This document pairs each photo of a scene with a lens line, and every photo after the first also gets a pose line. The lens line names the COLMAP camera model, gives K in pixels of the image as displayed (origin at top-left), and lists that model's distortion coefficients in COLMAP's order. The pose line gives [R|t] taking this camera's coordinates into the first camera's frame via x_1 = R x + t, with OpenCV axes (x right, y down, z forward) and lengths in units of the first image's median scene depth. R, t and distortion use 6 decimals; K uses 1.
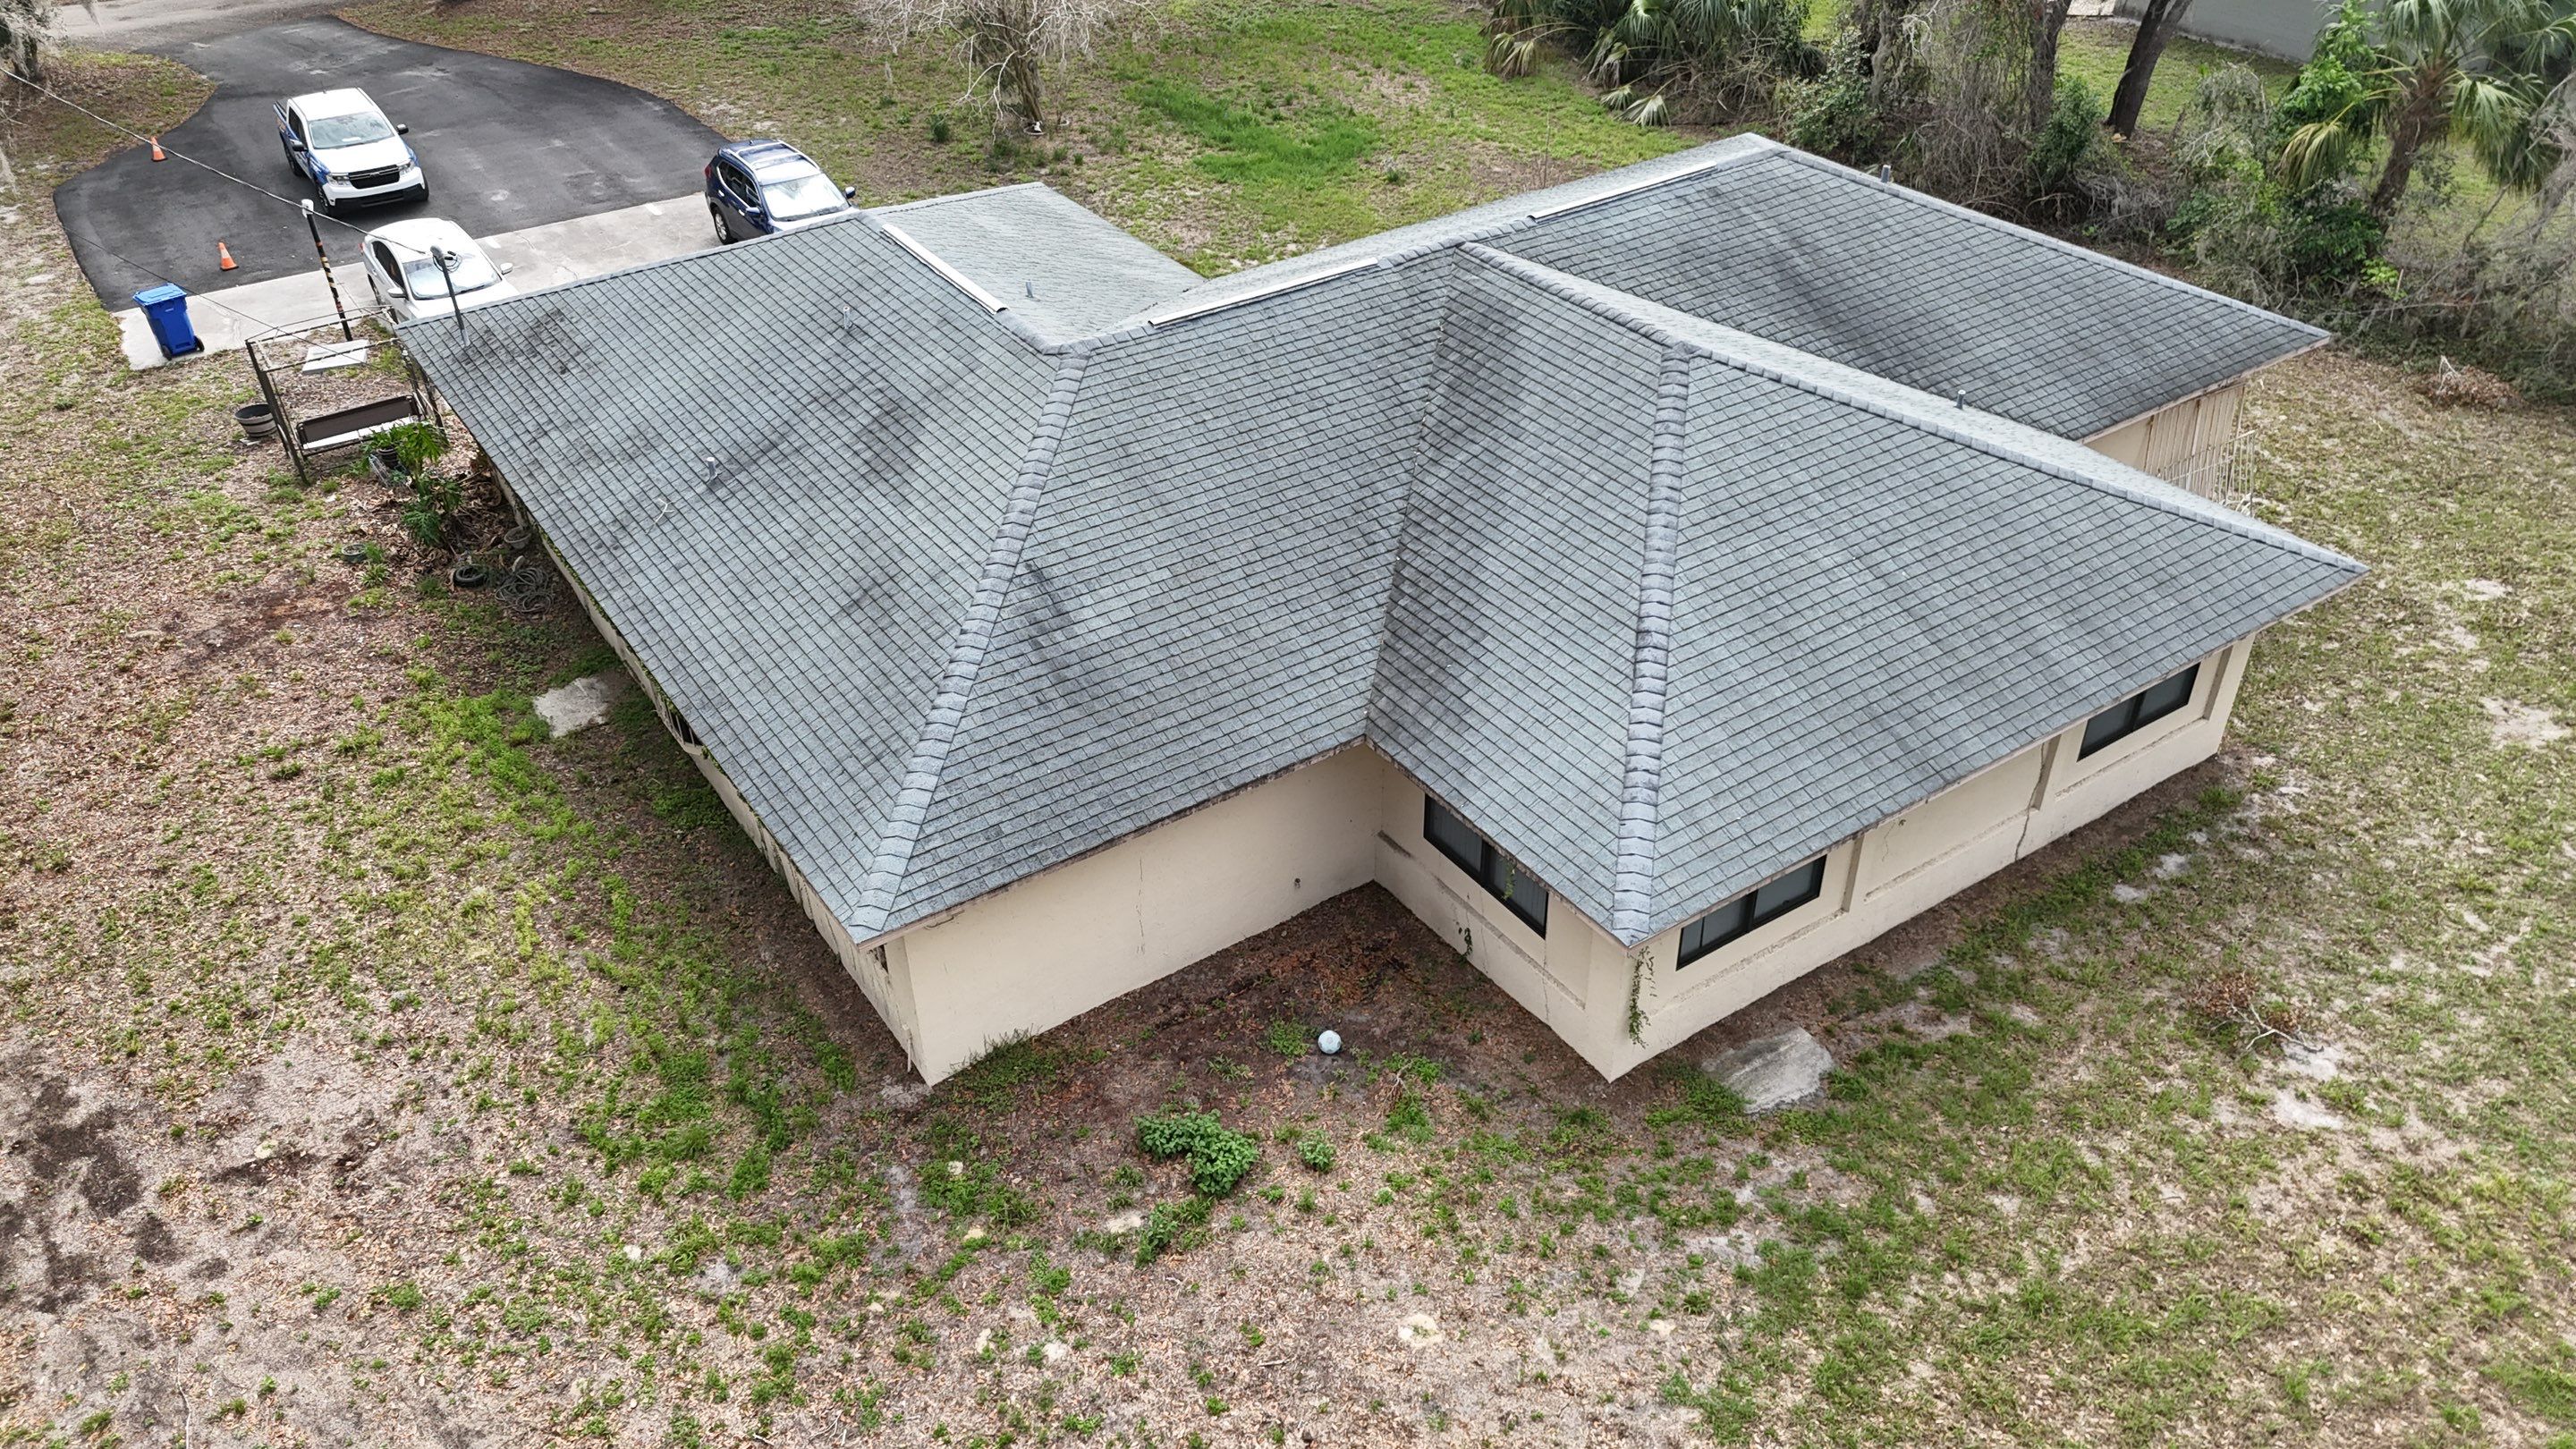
lens RADIAL K [[1898.5, 0, 1269.8], [0, 1898.5, 752.1], [0, 0, 1]] dist [0.066692, -0.064203]
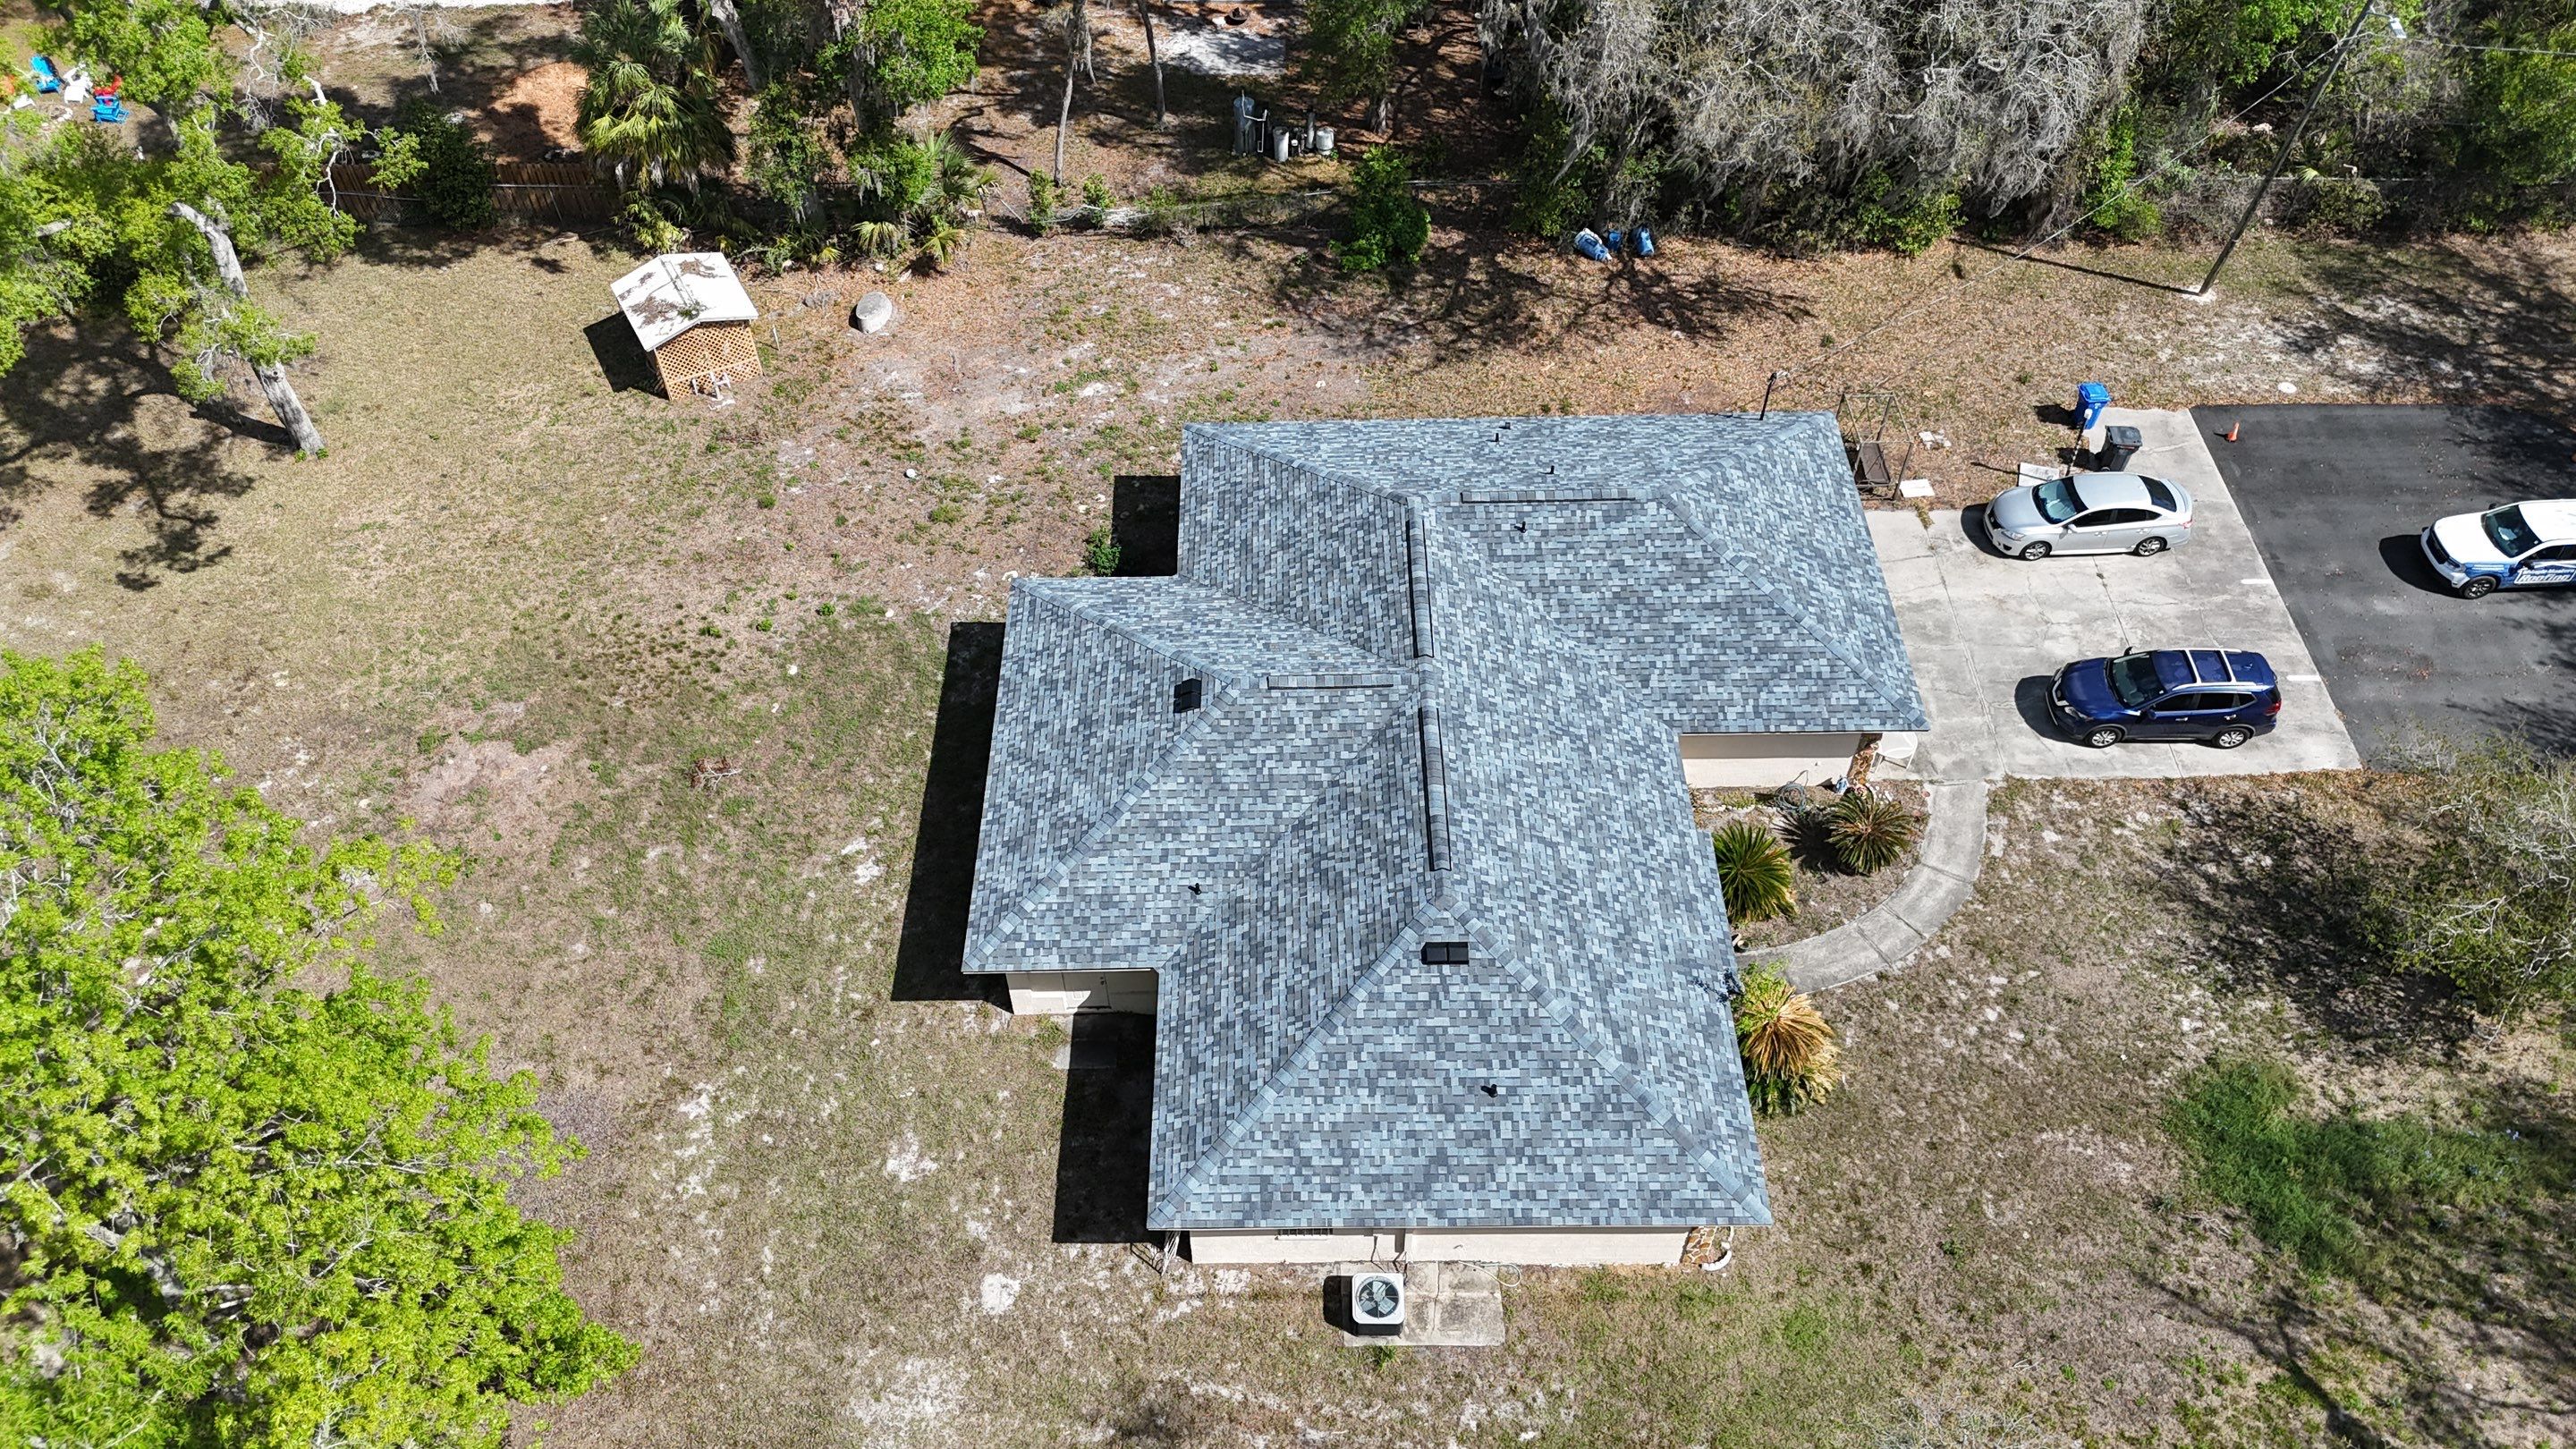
lens RADIAL K [[1898.5, 0, 1289.3], [0, 1898.5, 724.8], [0, 0, 1]] dist [0.066692, -0.064203]
pose [[-0.554104, 0.641611, -0.530381, 1.247719], [-0.474908, 0.279633, 0.834427, -1.848070], [0.683689, 0.714241, 0.149761, 0.822167]]
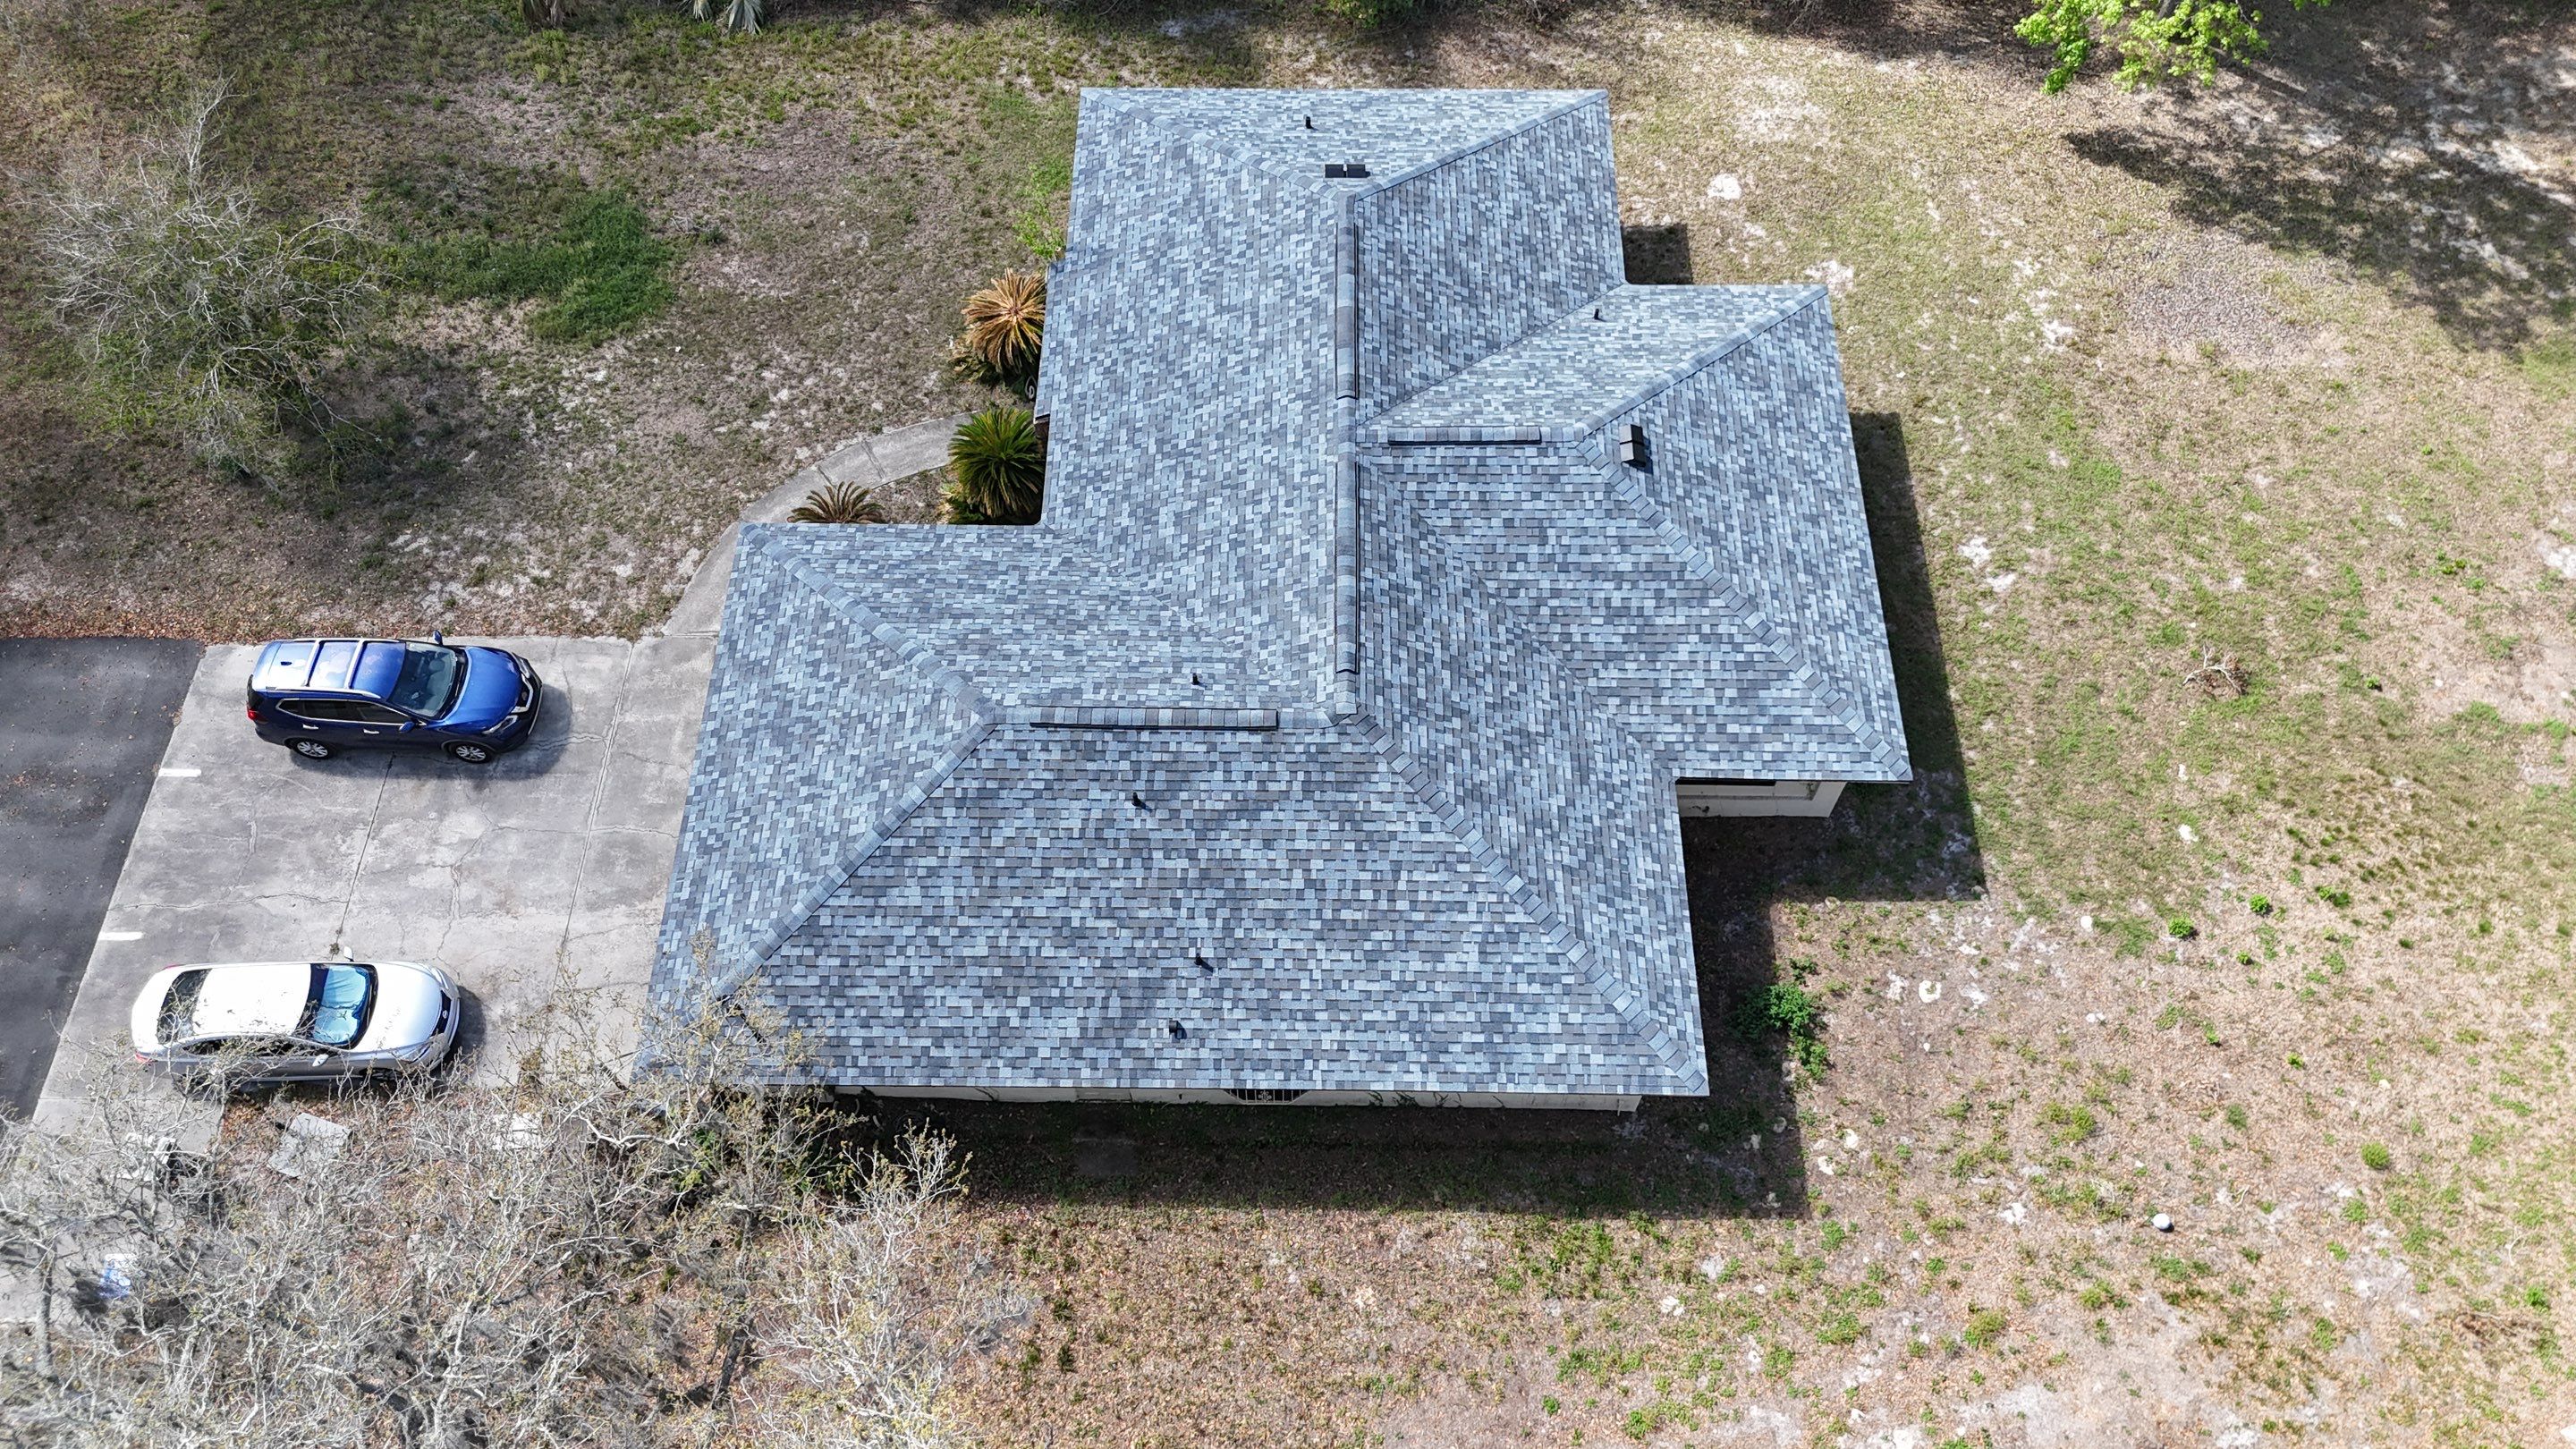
lens RADIAL K [[1898.5, 0, 1277.0], [0, 1898.5, 717.8], [0, 0, 1]] dist [0.066692, -0.064203]
pose [[0.575225, -0.698062, 0.426411, -0.768762], [0.483793, 0.710669, 0.510778, -0.994234], [-0.659591, -0.087518, 0.746512, -0.004744]]
